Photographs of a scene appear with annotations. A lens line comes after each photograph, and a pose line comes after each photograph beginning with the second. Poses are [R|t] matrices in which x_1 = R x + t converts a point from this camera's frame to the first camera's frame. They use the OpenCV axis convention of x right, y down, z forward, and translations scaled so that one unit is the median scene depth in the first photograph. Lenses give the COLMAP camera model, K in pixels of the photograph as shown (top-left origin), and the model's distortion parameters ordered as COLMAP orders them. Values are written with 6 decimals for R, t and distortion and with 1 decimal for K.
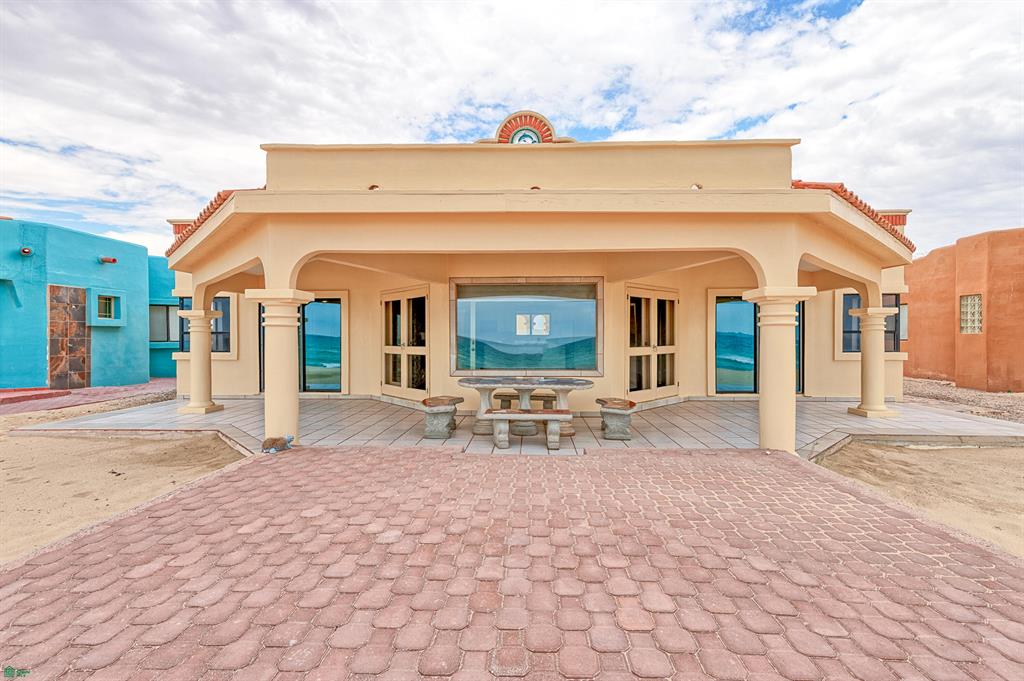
lens RADIAL K [[459.7, 0, 515.1], [0, 459.7, 339.8], [0, 0, 1]] dist [0.010939, -0.000814]
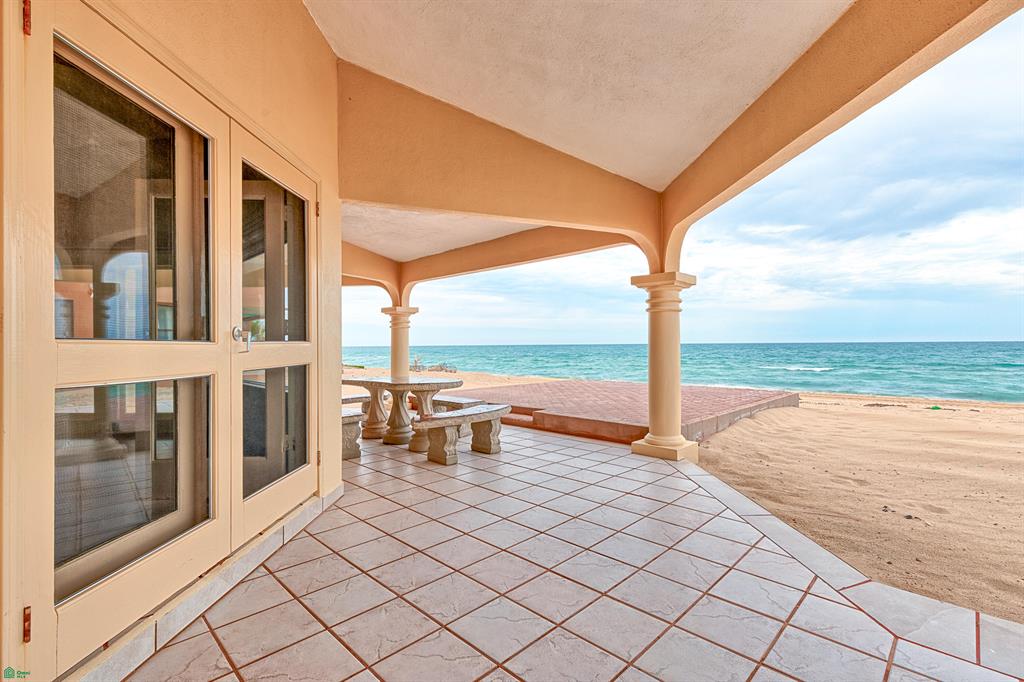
lens RADIAL K [[459.7, 0, 515.1], [0, 459.7, 340.3], [0, 0, 1]] dist [0.010939, -0.000814]
pose [[0.700528, 0.003646, 0.713615, 0.233506], [0.000897, 0.999982, -0.005990, 0.016928], [-0.713624, 0.004836, 0.700512, 0.719470]]
